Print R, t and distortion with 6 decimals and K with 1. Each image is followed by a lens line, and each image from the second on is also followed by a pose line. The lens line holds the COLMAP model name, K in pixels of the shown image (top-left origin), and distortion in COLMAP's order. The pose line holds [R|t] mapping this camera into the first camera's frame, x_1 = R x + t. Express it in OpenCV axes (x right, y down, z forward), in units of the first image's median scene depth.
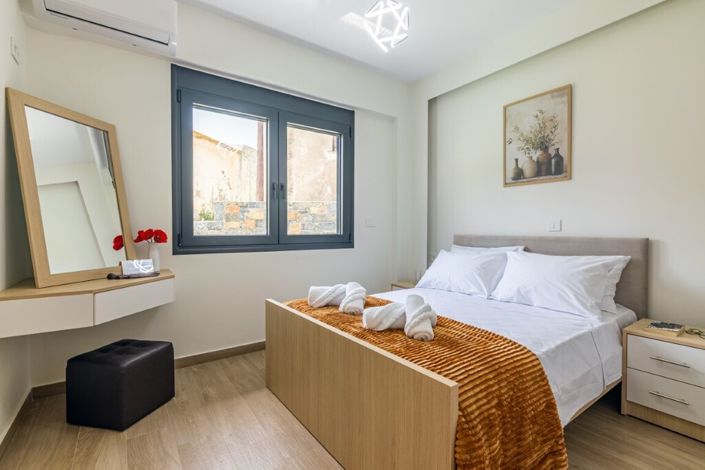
lens RADIAL K [[327.9, 0, 345.4], [0, 327.9, 232.0], [0, 0, 1]] dist [0.000114, 0.000394]
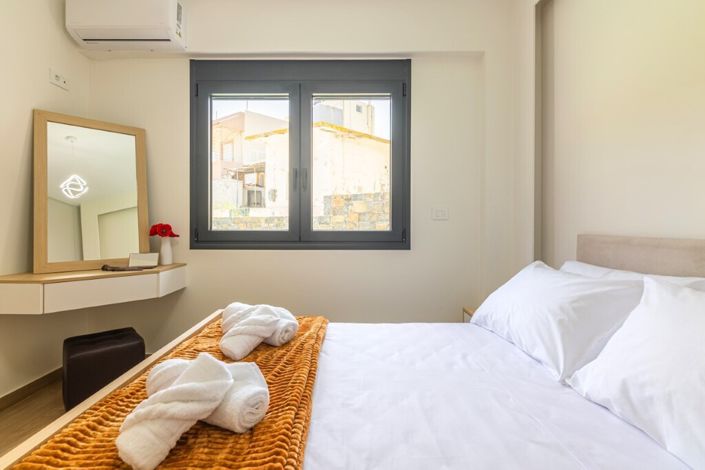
lens RADIAL K [[327.9, 0, 343.1], [0, 327.9, 220.8], [0, 0, 1]] dist [0.000114, 0.000394]
pose [[0.818068, -0.004411, -0.575105, 0.362034], [-0.005336, 0.999869, -0.015259, -0.003890], [0.575097, 0.015551, 0.817937, 0.380715]]
